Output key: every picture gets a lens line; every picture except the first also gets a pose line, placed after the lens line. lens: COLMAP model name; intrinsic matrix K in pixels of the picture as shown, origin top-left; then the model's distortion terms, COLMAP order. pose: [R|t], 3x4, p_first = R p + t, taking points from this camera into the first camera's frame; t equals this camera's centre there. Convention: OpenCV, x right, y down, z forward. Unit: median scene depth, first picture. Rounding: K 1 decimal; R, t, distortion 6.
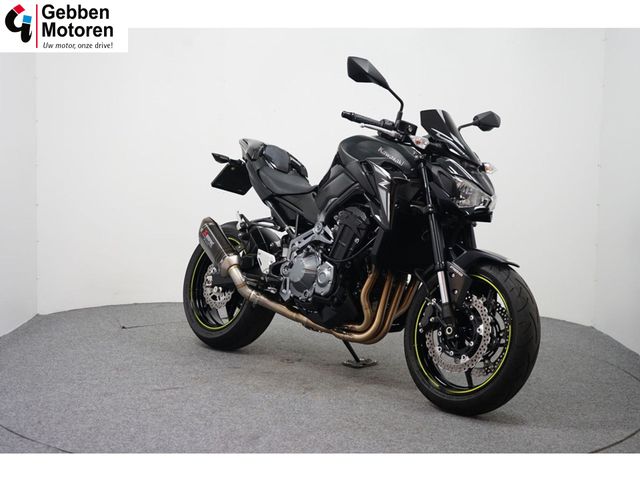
lens RADIAL K [[989.4, 0, 317.2], [0, 989.4, 240.6], [0, 0, 1]] dist [-0.023689, 0.000000]
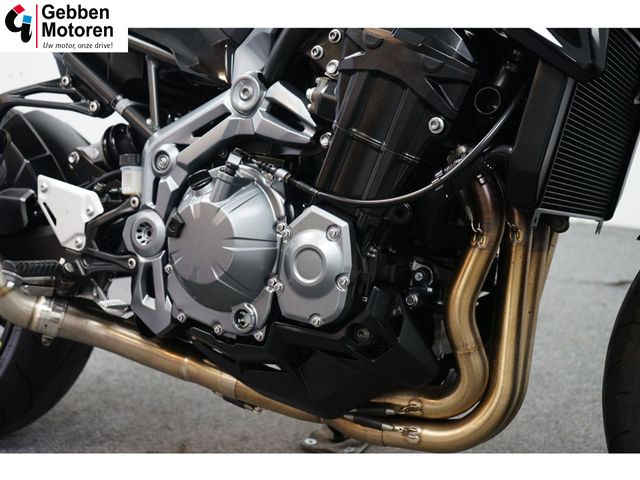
lens RADIAL K [[893.5, 0, 324.5], [0, 893.5, 233.5], [0, 0, 1]] dist [0.030538, 0.000000]
pose [[0.946789, -0.125587, 0.296341, -0.061395], [0.085248, 0.985698, 0.145372, -0.007982], [-0.310359, -0.112375, 0.943954, 0.698080]]
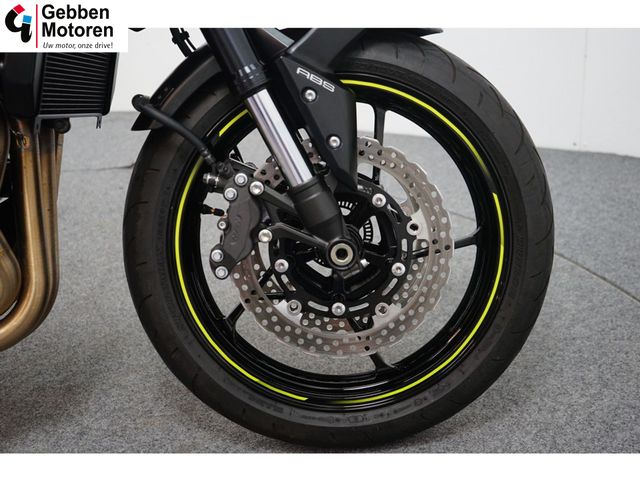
lens RADIAL K [[893.5, 0, 320.9], [0, 893.5, 239.4], [0, 0, 1]] dist [0.030538, 0.000000]
pose [[0.649362, -0.330649, 0.684836, -0.071101], [0.128160, 0.935233, 0.330023, -0.015617], [-0.749602, -0.126536, 0.649681, 0.675000]]
